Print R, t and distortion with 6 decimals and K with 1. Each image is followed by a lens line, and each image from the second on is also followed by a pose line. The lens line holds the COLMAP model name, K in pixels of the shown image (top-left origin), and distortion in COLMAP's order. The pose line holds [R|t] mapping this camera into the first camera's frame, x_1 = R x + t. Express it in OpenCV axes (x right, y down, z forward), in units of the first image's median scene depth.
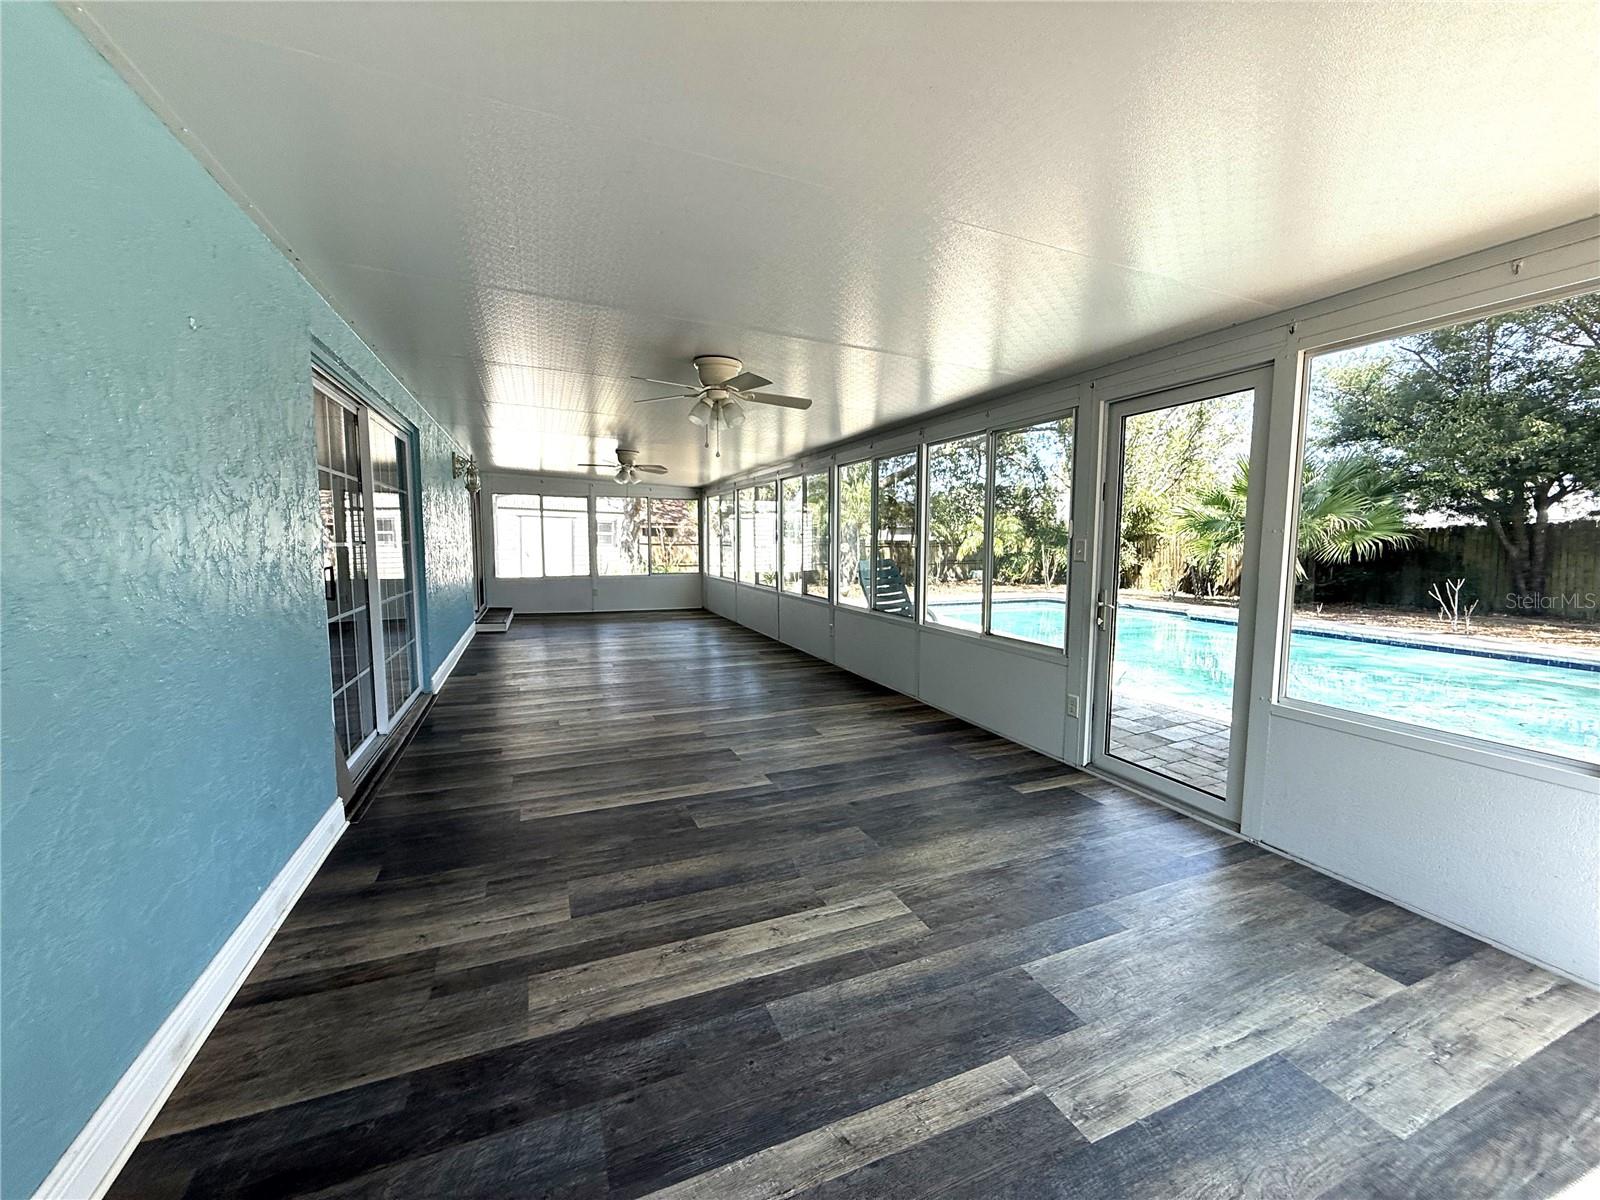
lens RADIAL K [[657.1, 0, 805.5], [0, 657.1, 596.4], [0, 0, 1]] dist [-0.000255, 0.000465]
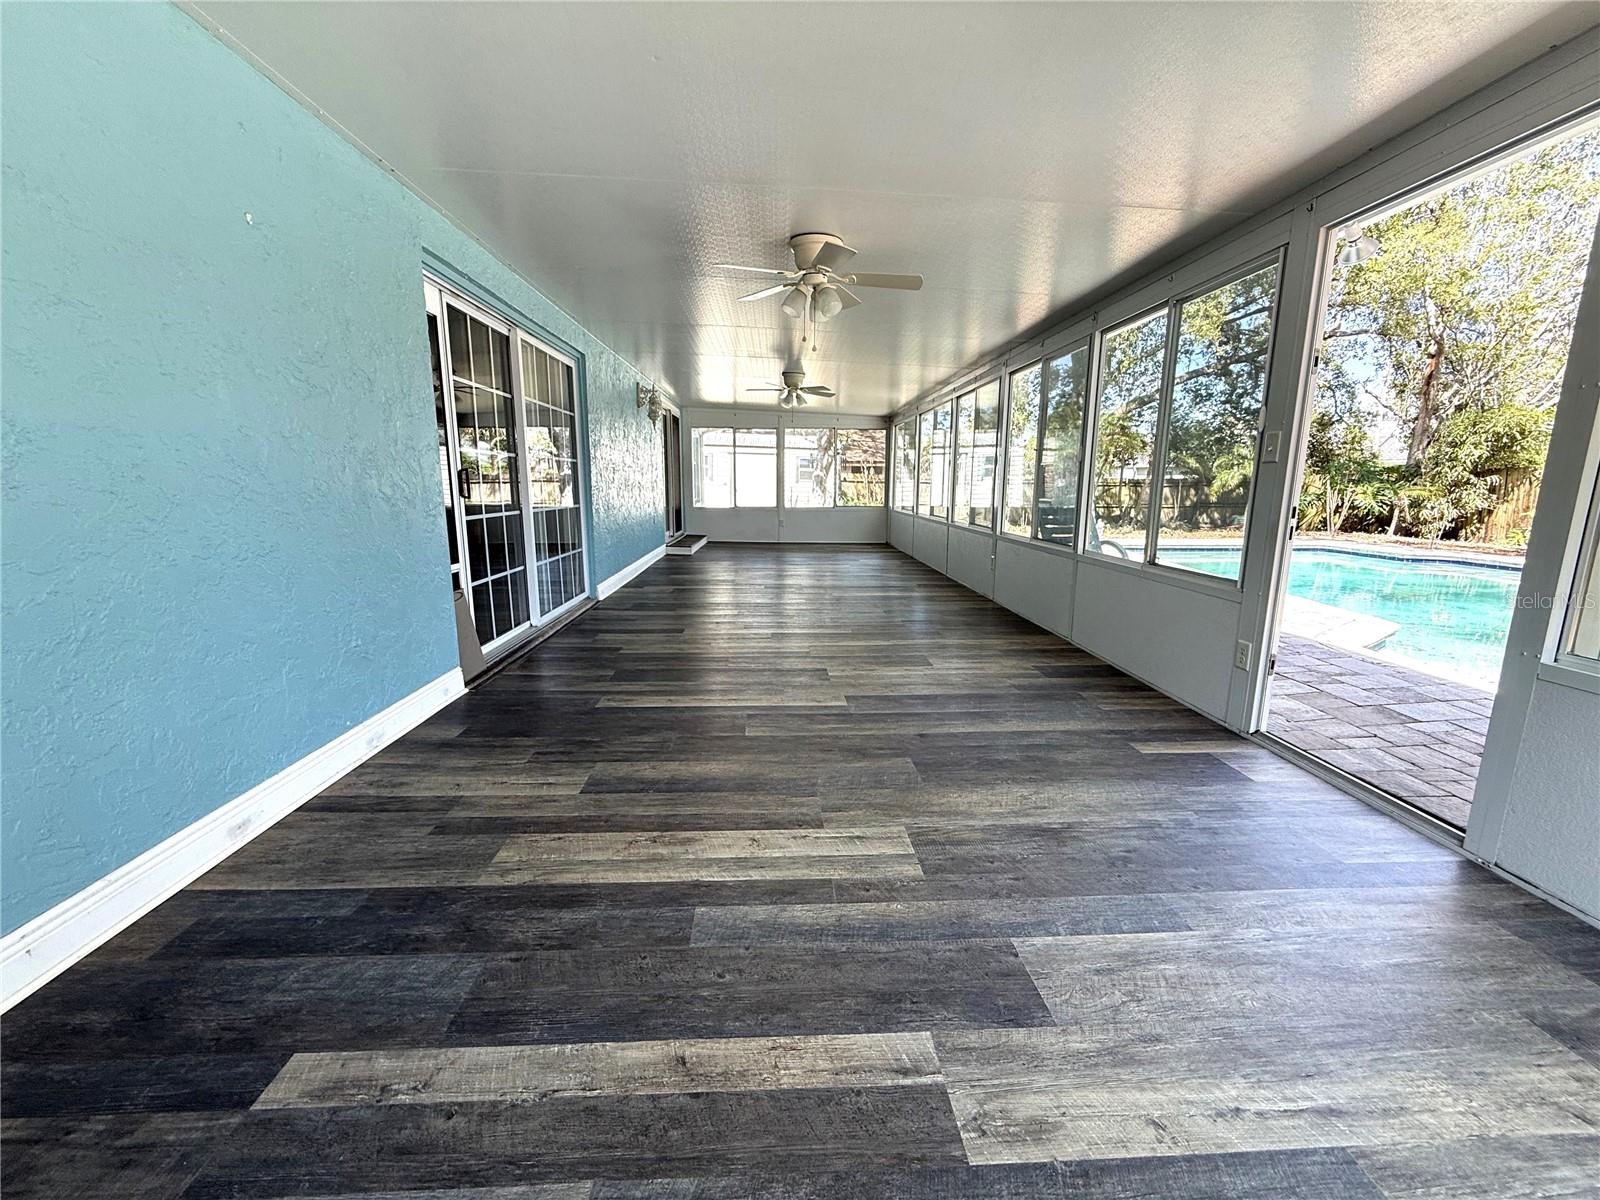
lens RADIAL K [[657.1, 0, 794.0], [0, 657.1, 602.5], [0, 0, 1]] dist [-0.000255, 0.000465]
pose [[0.935146, 0.062884, -0.348638, 0.279409], [-0.031158, 0.994905, 0.095879, 0.075739], [0.352891, -0.078798, 0.932341, 0.166669]]
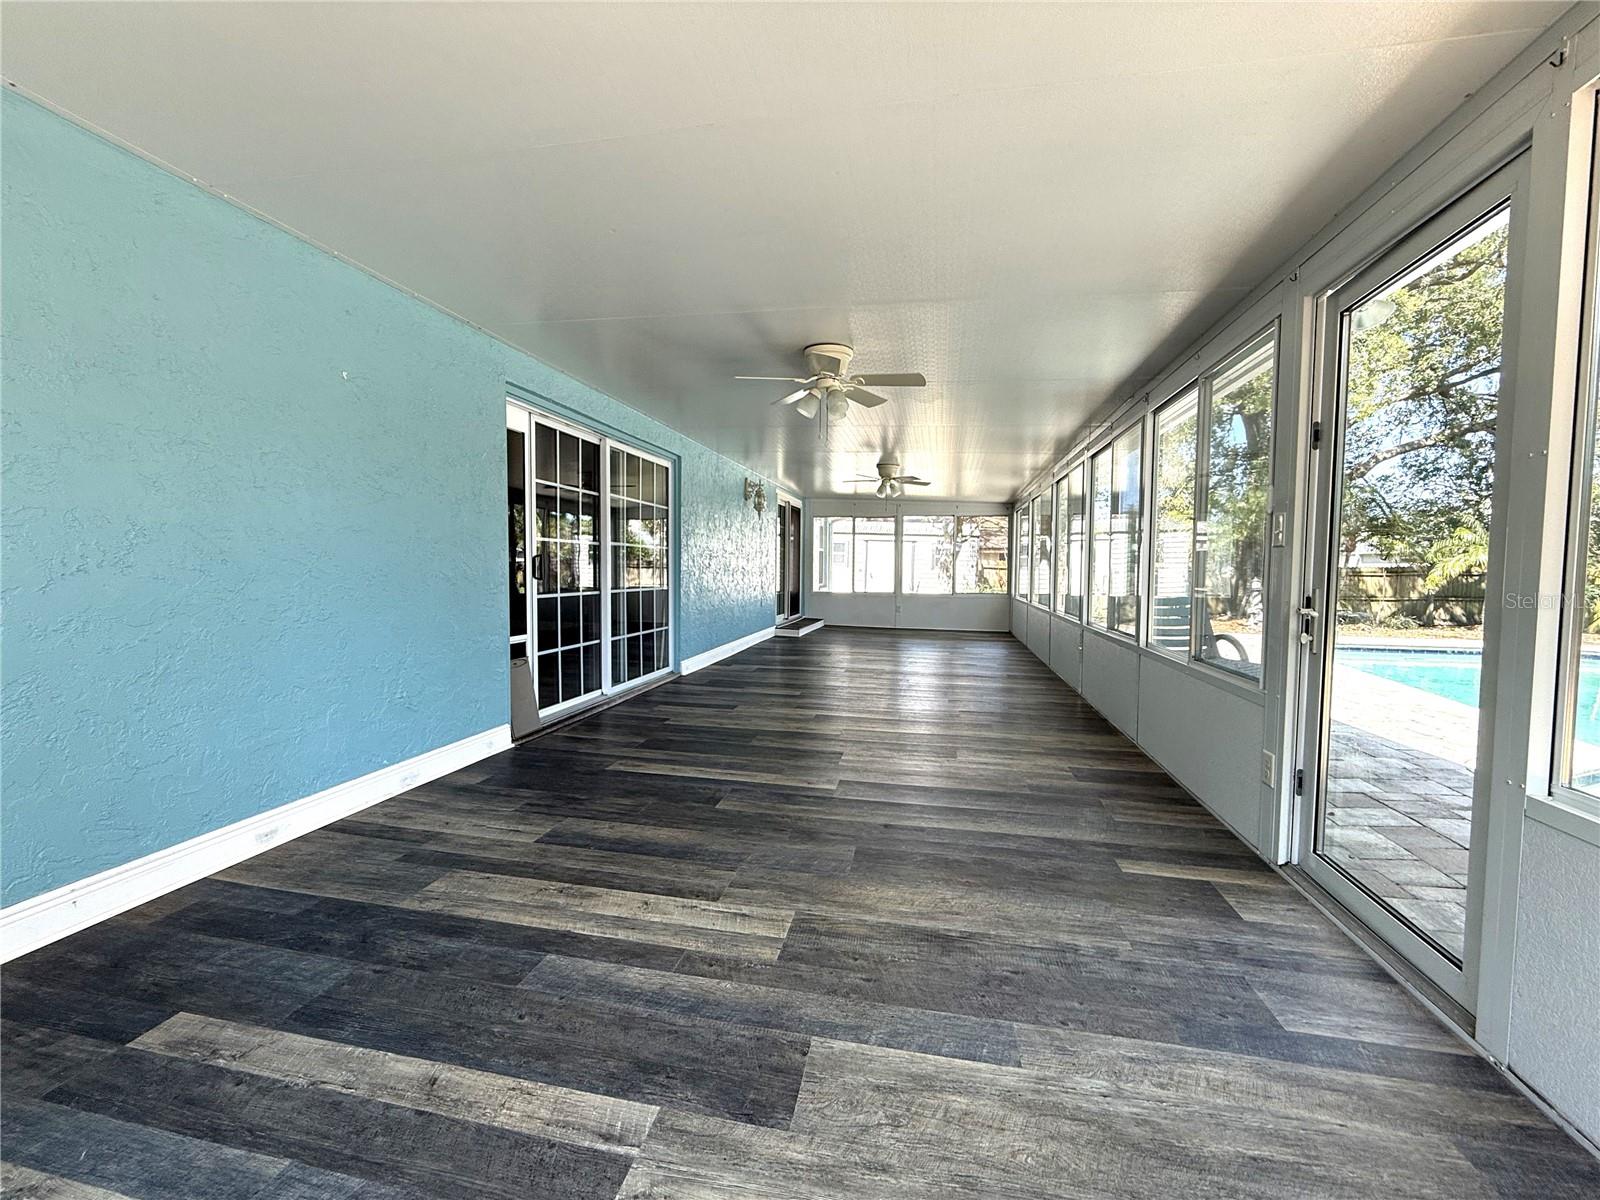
lens RADIAL K [[657.1, 0, 788.7], [0, 657.1, 597.4], [0, 0, 1]] dist [-0.000255, 0.000465]
pose [[0.810208, 0.028541, -0.585447, 0.615171], [-0.056752, 0.997941, -0.029889, 0.068262], [0.583388, 0.057442, 0.810160, 0.285950]]
